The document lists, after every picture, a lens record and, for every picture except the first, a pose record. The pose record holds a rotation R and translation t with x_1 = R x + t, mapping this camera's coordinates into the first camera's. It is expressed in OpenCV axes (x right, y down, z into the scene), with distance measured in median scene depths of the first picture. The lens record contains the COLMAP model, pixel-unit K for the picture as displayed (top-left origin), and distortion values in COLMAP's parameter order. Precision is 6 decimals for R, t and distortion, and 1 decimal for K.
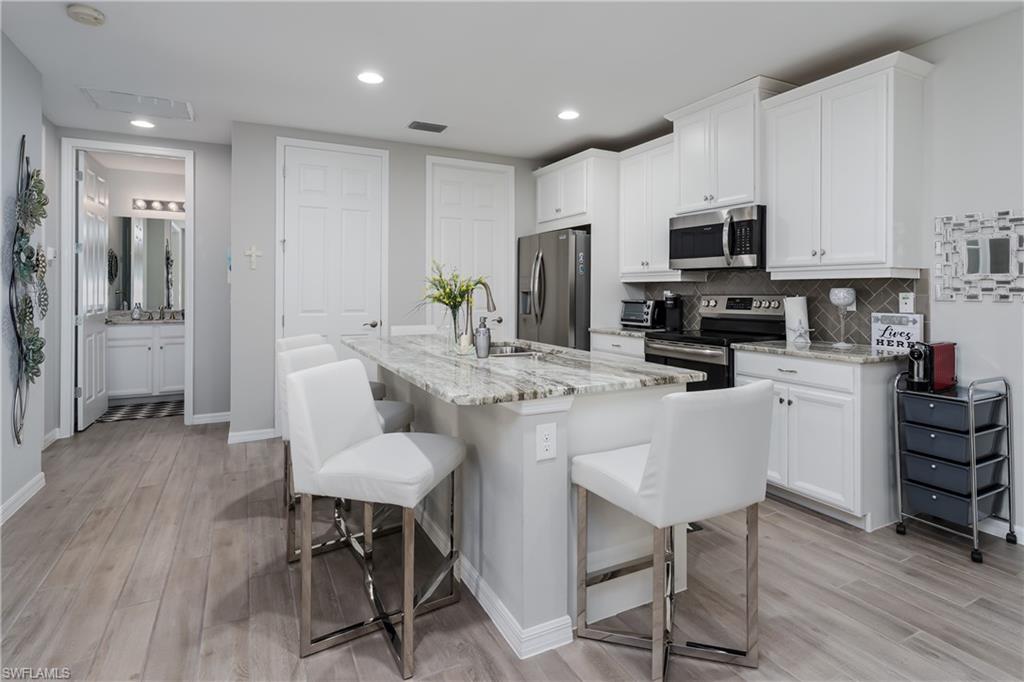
lens RADIAL K [[517.3, 0, 512.5], [0, 517.3, 284.3], [0, 0, 1]] dist [0.001281, -0.000720]
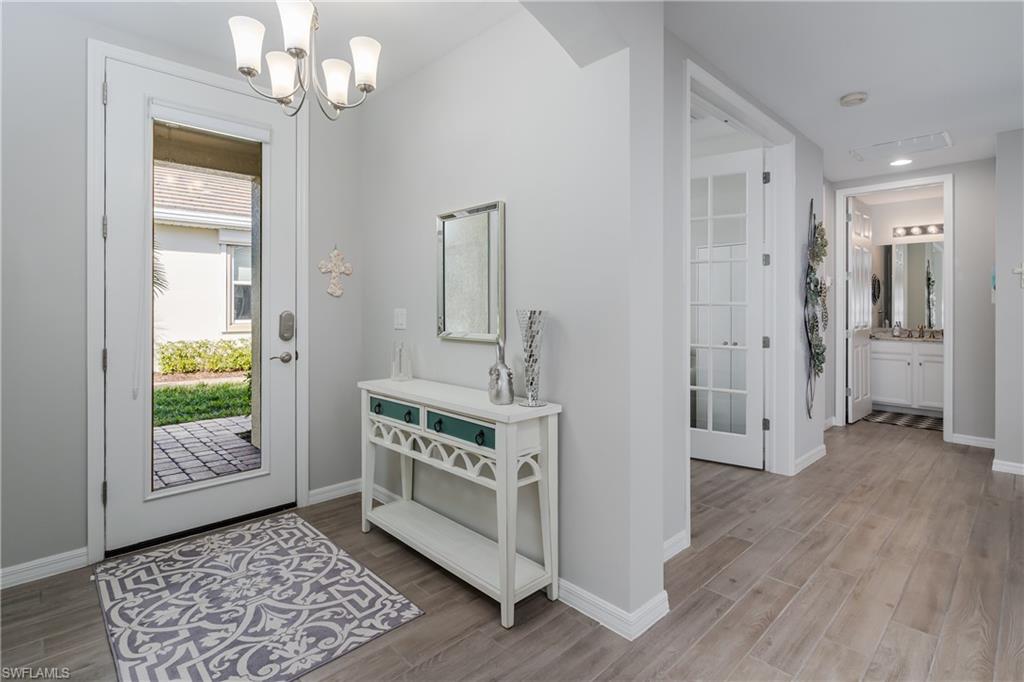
lens RADIAL K [[503.5, 0, 511.7], [0, 503.5, 304.6], [0, 0, 1]] dist [0.002830, -0.000130]
pose [[0.281103, -0.000413, -0.959677, 0.094844], [0.002850, 0.999996, 0.000404, -0.003806], [0.959673, -0.002848, 0.281103, -0.115308]]
